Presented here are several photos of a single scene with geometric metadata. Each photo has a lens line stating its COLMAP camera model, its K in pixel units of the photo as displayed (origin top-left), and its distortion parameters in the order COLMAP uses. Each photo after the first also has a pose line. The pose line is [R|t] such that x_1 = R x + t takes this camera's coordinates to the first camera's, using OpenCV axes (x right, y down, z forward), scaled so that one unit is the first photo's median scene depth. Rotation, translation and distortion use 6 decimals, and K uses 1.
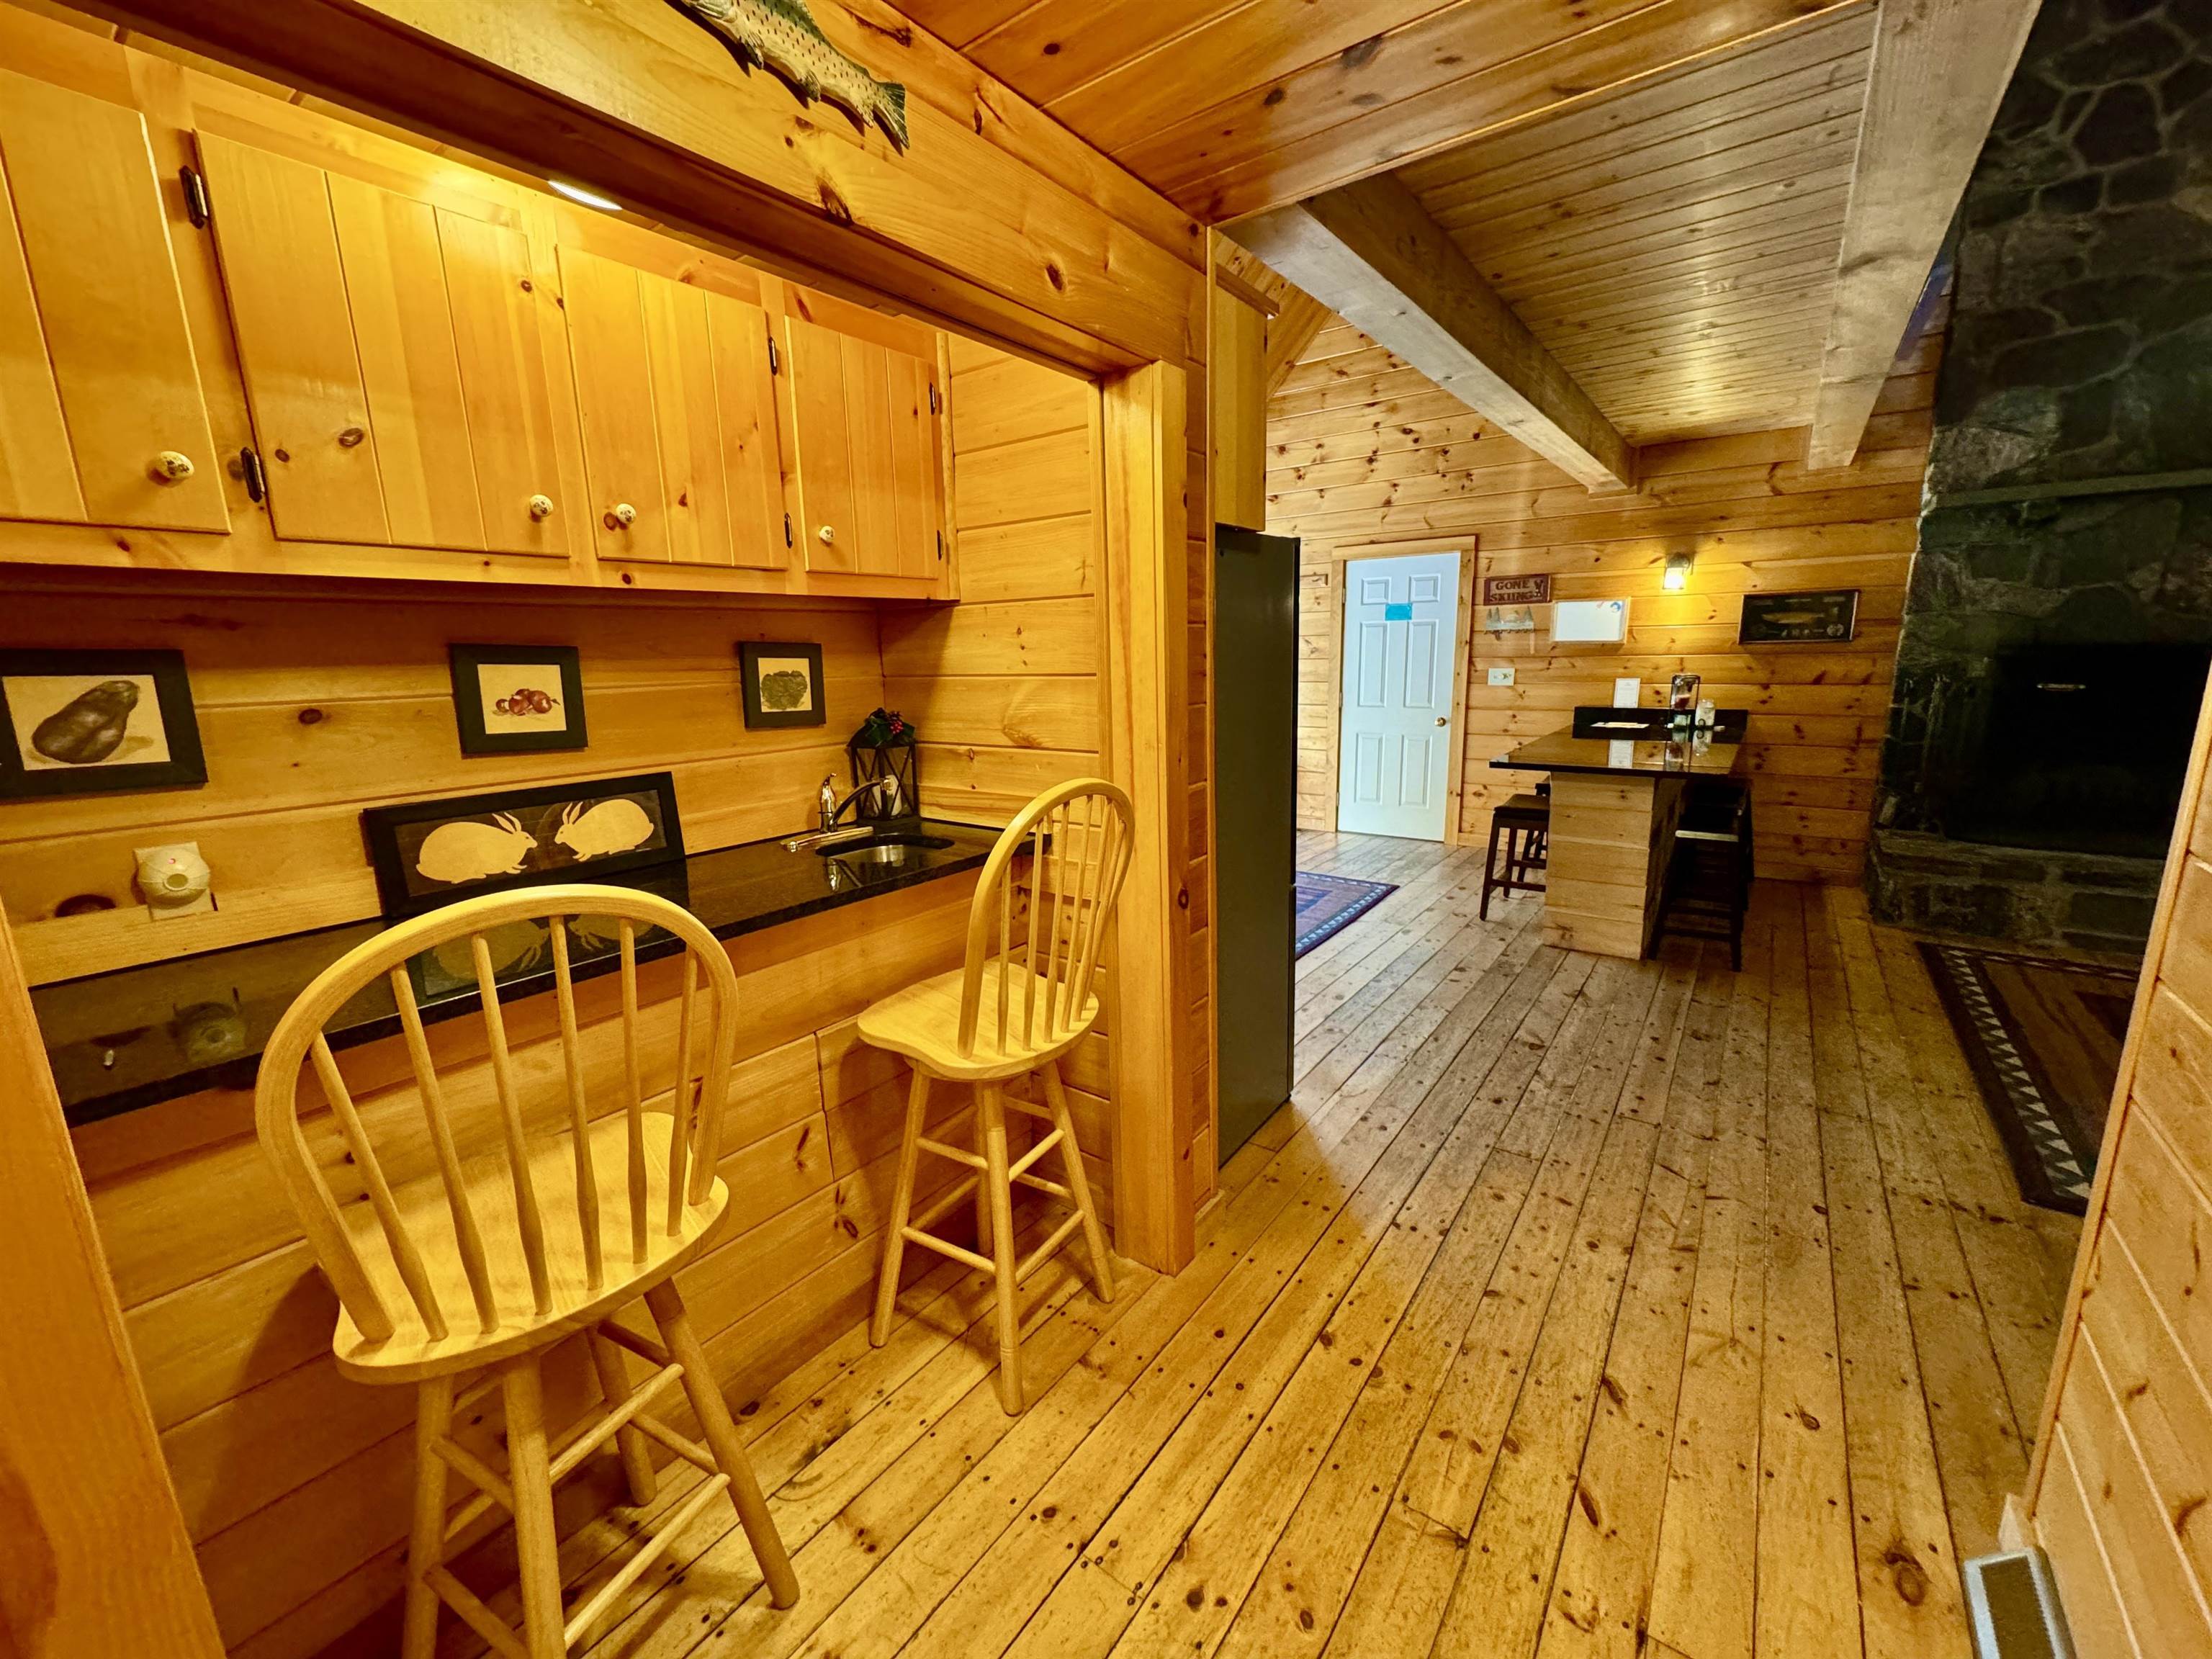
lens RADIAL K [[876.1, 0, 1107.6], [0, 876.1, 831.4], [0, 0, 1]] dist [-0.003195, 0.000480]
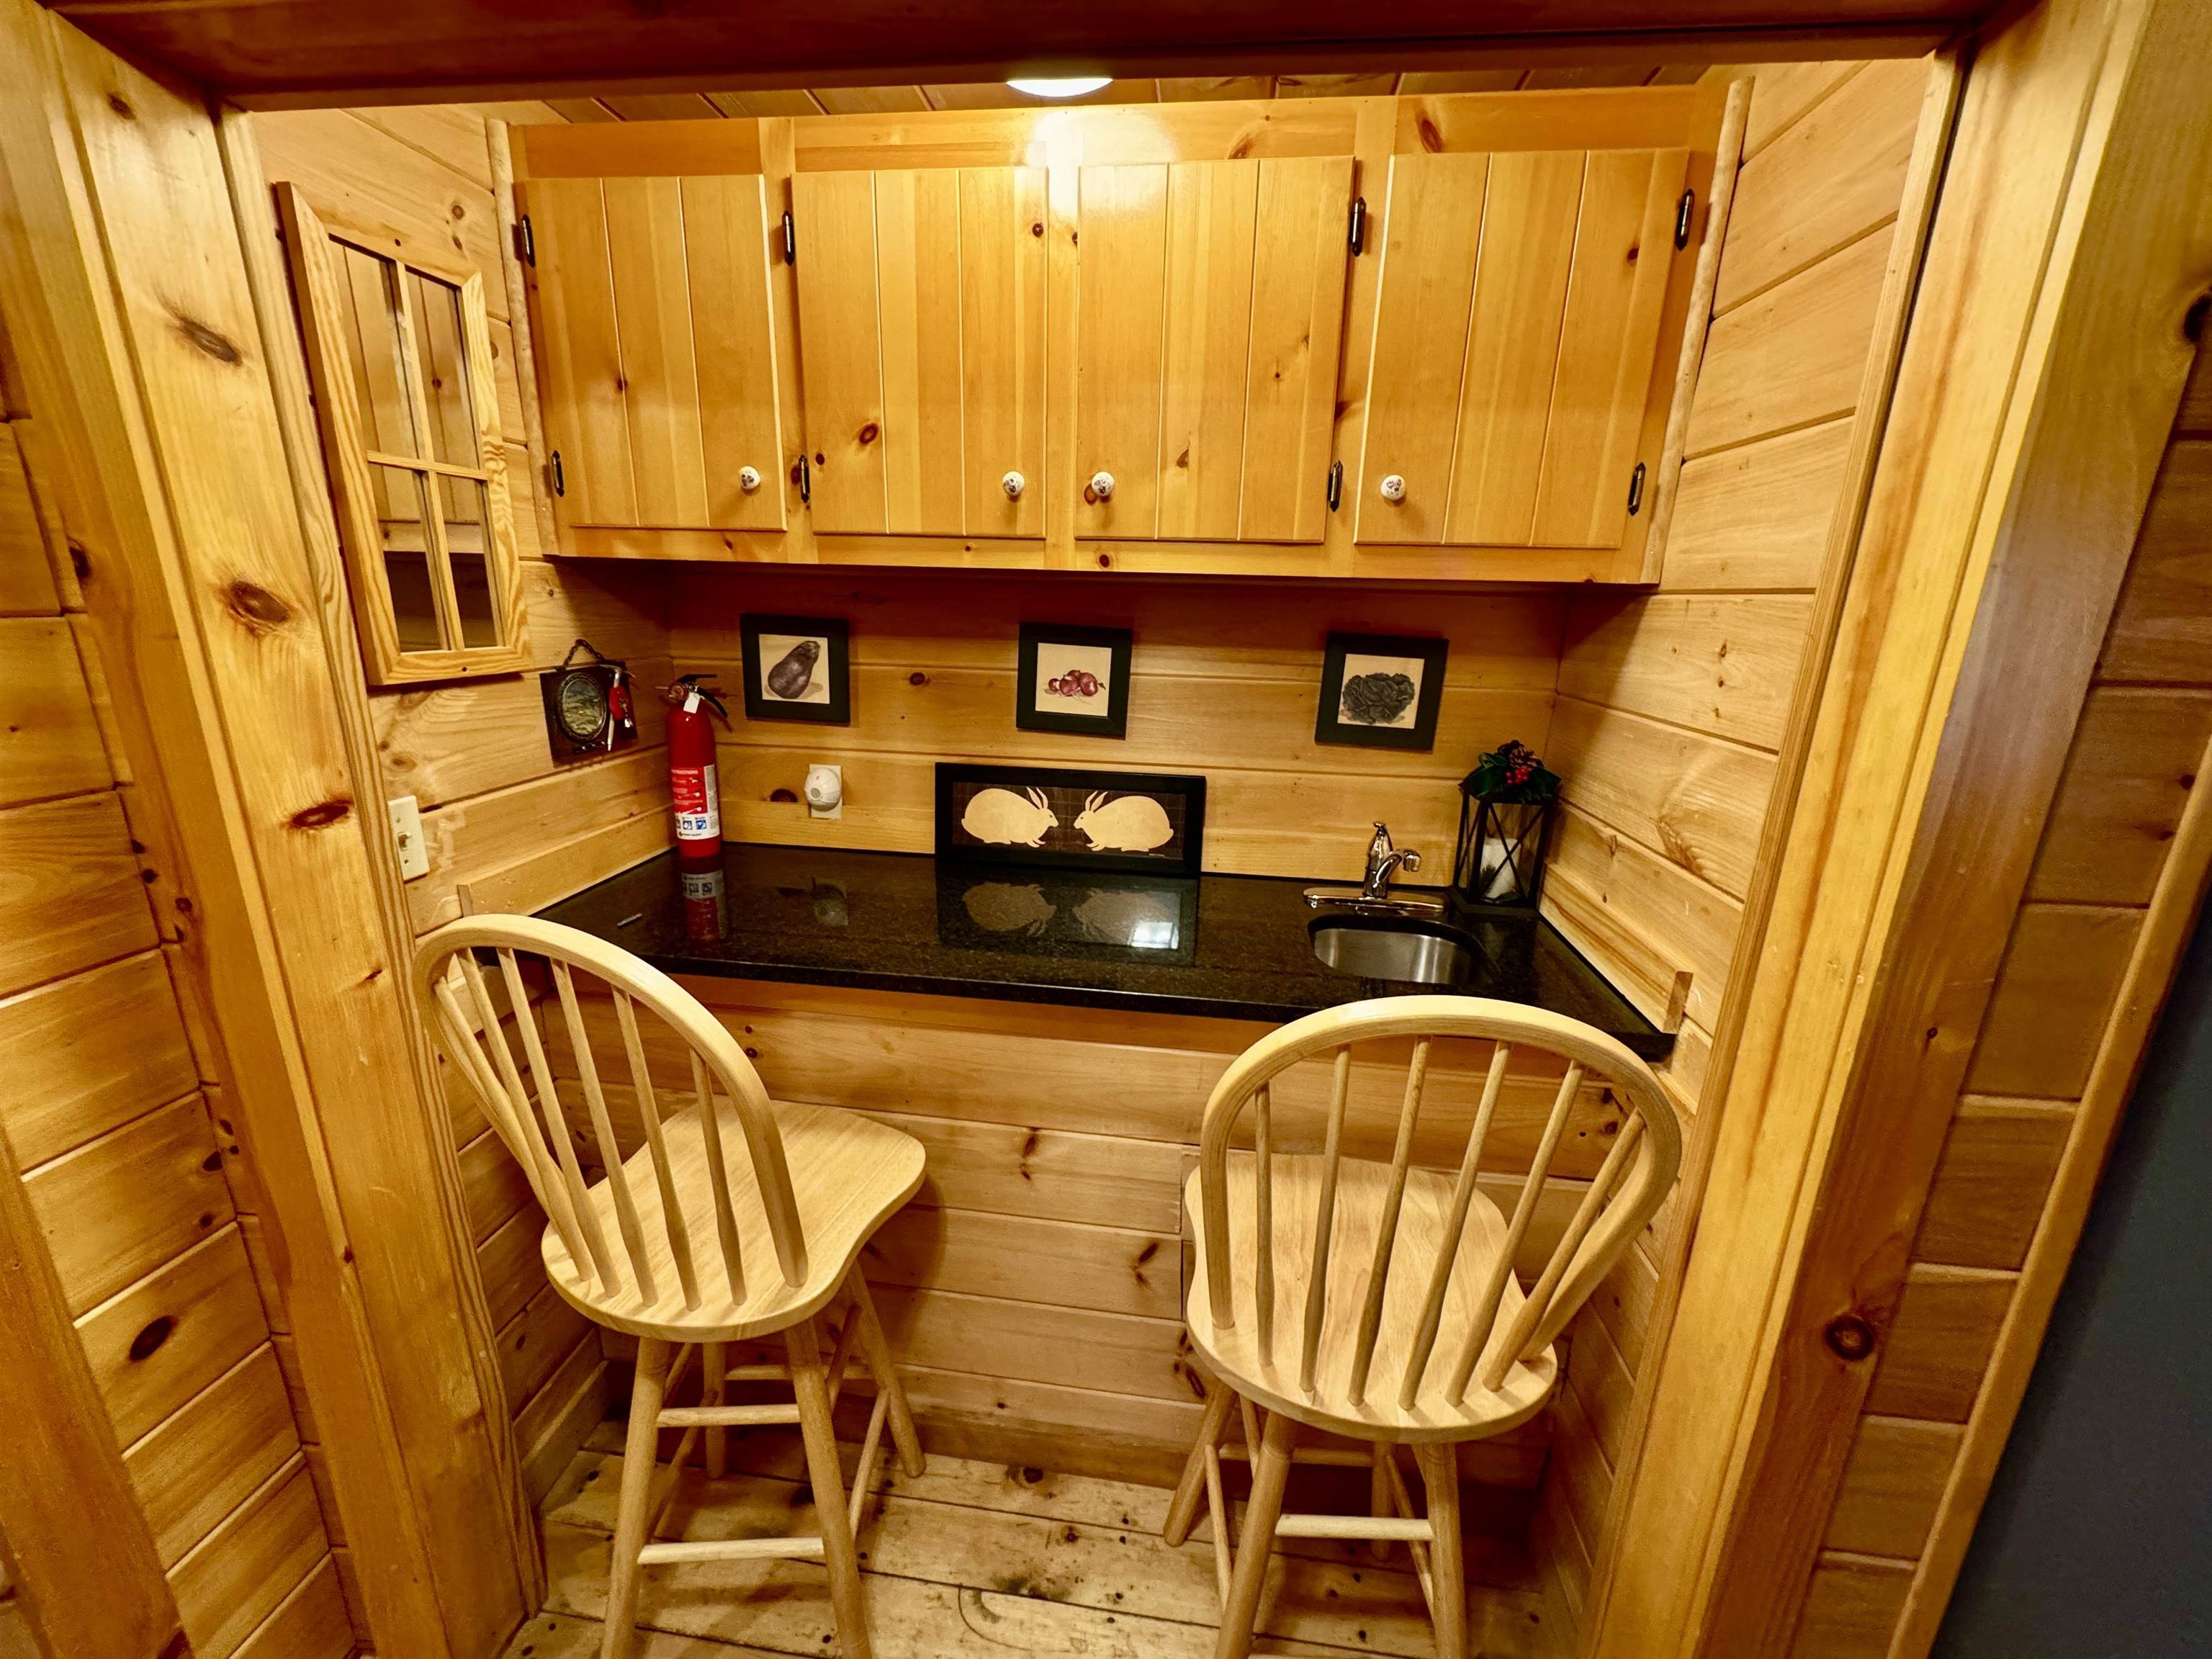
lens RADIAL K [[876.1, 0, 1112.1], [0, 876.1, 831.9], [0, 0, 1]] dist [-0.003195, 0.000480]
pose [[0.497368, 0.264407, -0.826265, 0.187570], [-0.213276, 0.960460, 0.178969, -0.149900], [0.840915, 0.087209, 0.534094, 0.453170]]
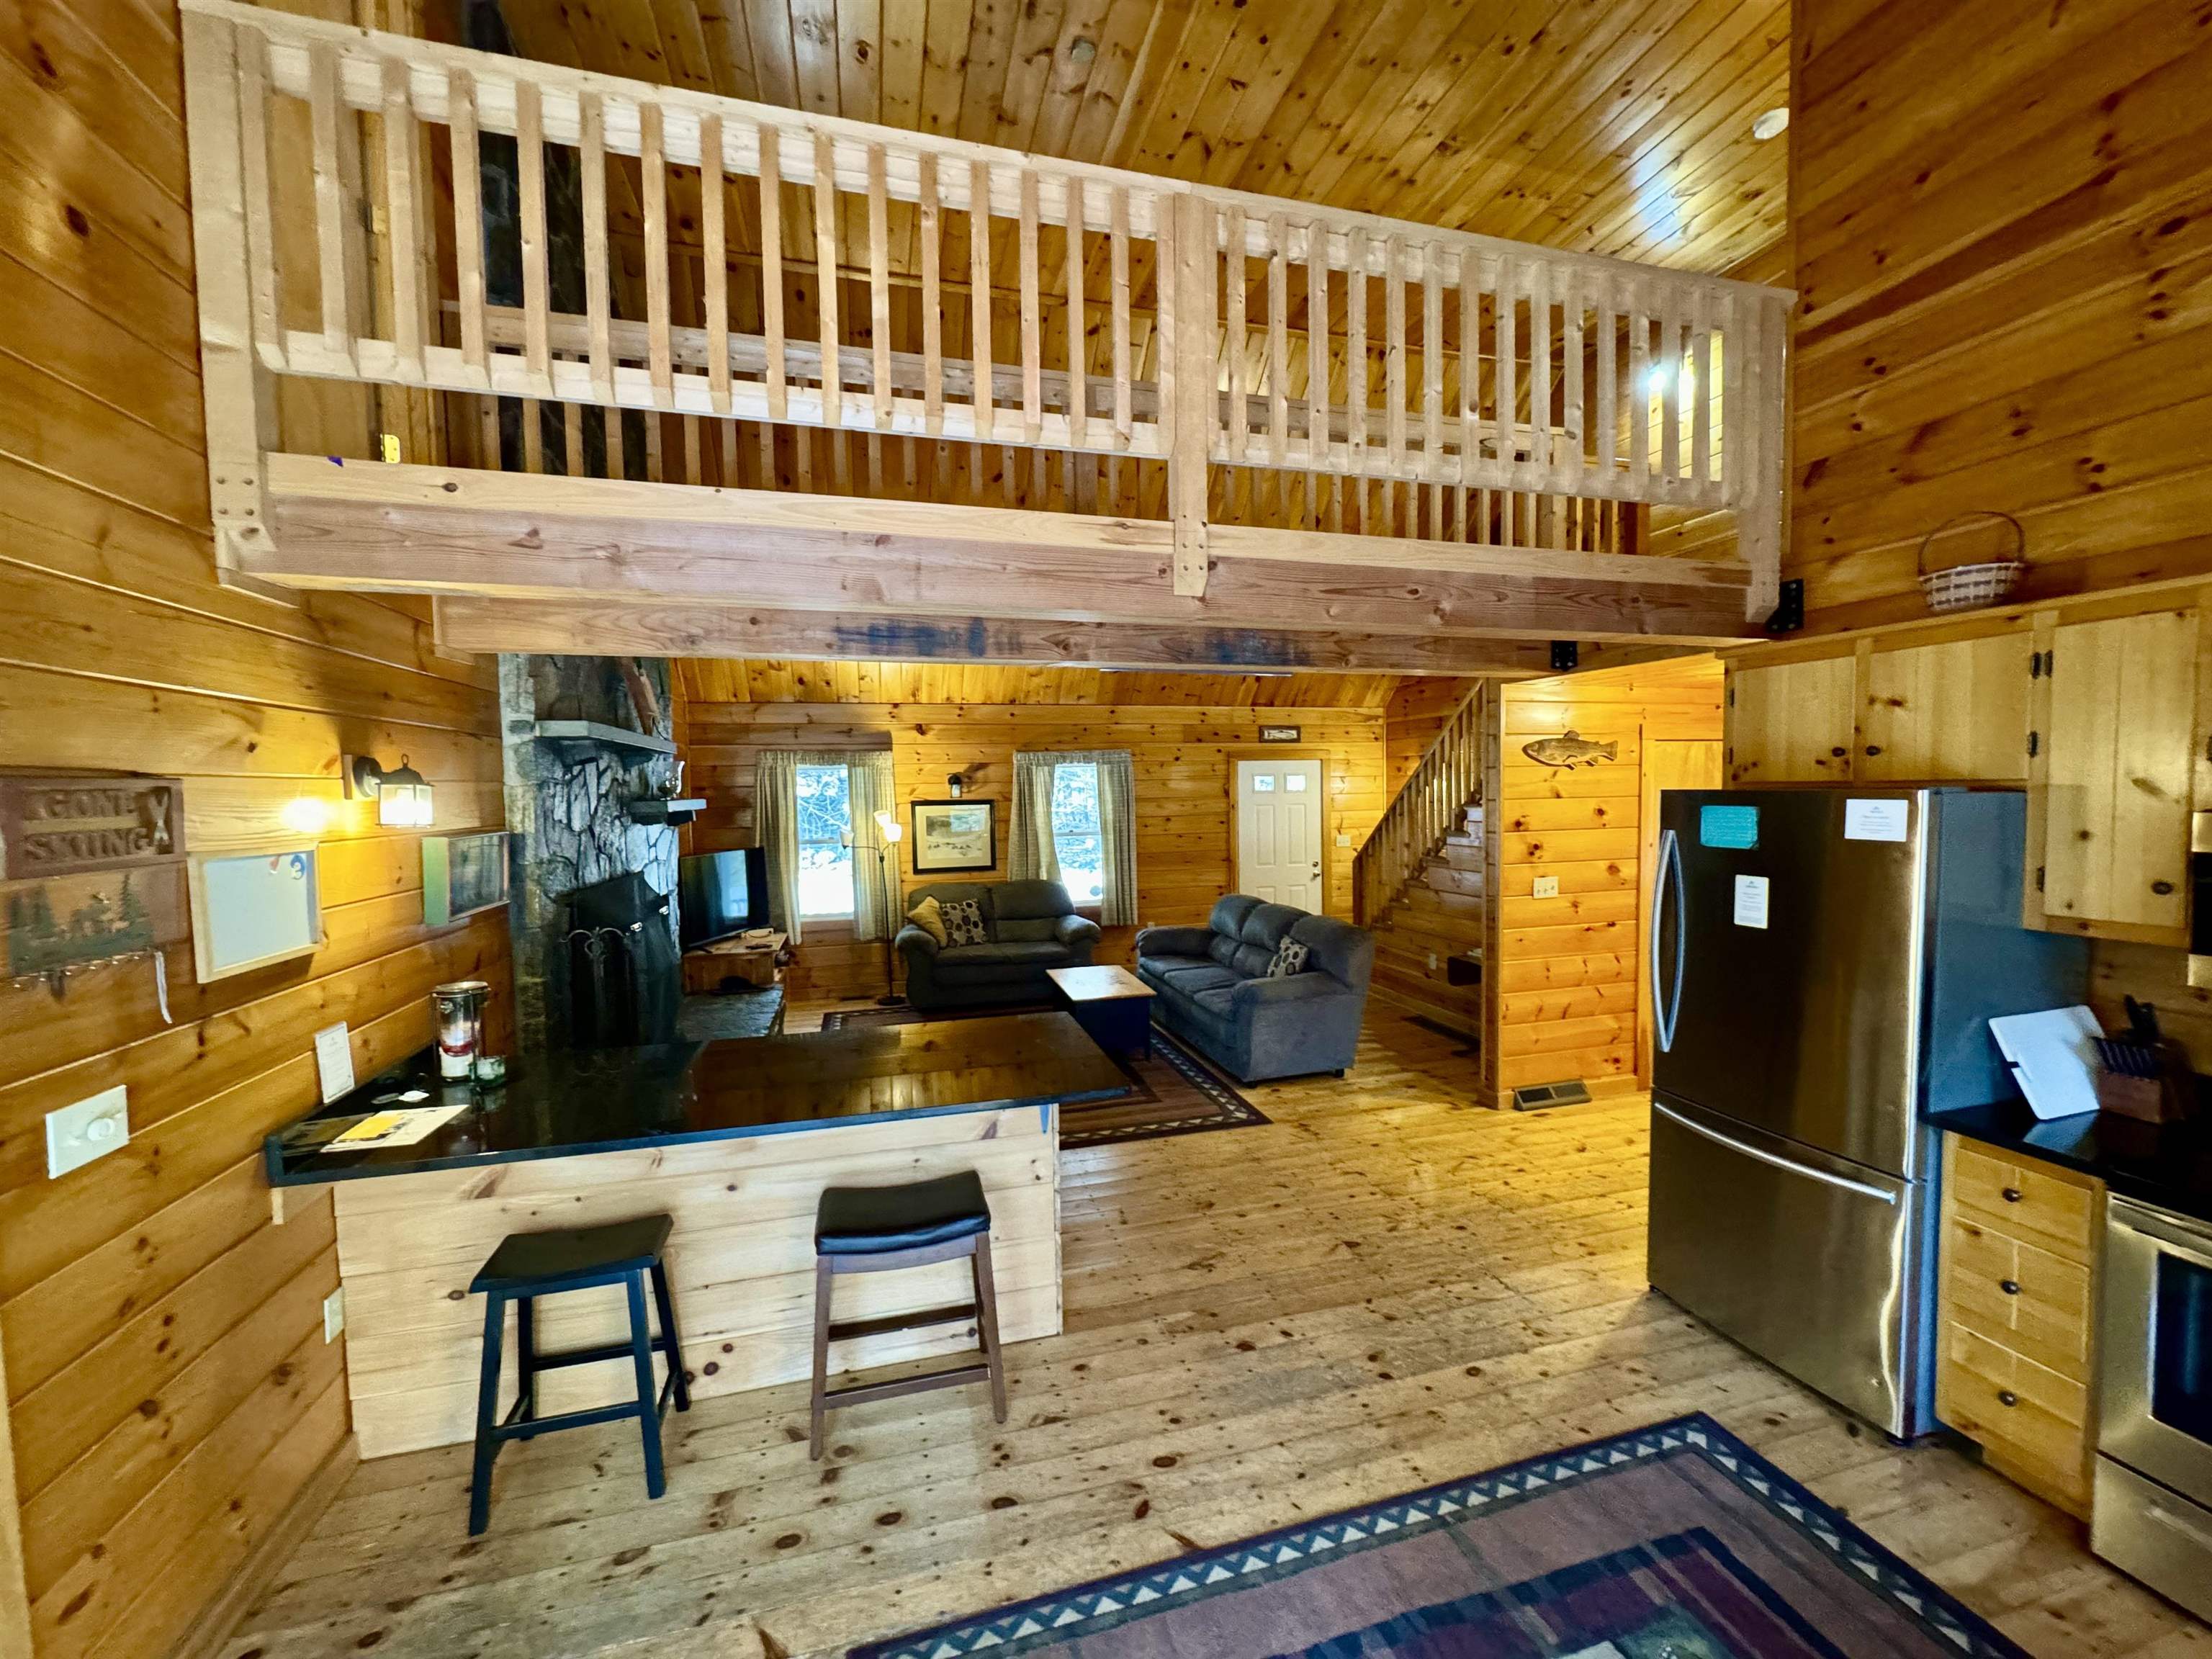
lens RADIAL K [[876.1, 0, 1106.2], [0, 876.1, 830.1], [0, 0, 1]] dist [-0.003195, 0.000480]
pose [[-0.791332, 0.009036, 0.611320, 0.108292], [0.162329, 0.967108, 0.195835, -0.800325], [-0.589443, 0.254205, -0.766770, 2.980964]]
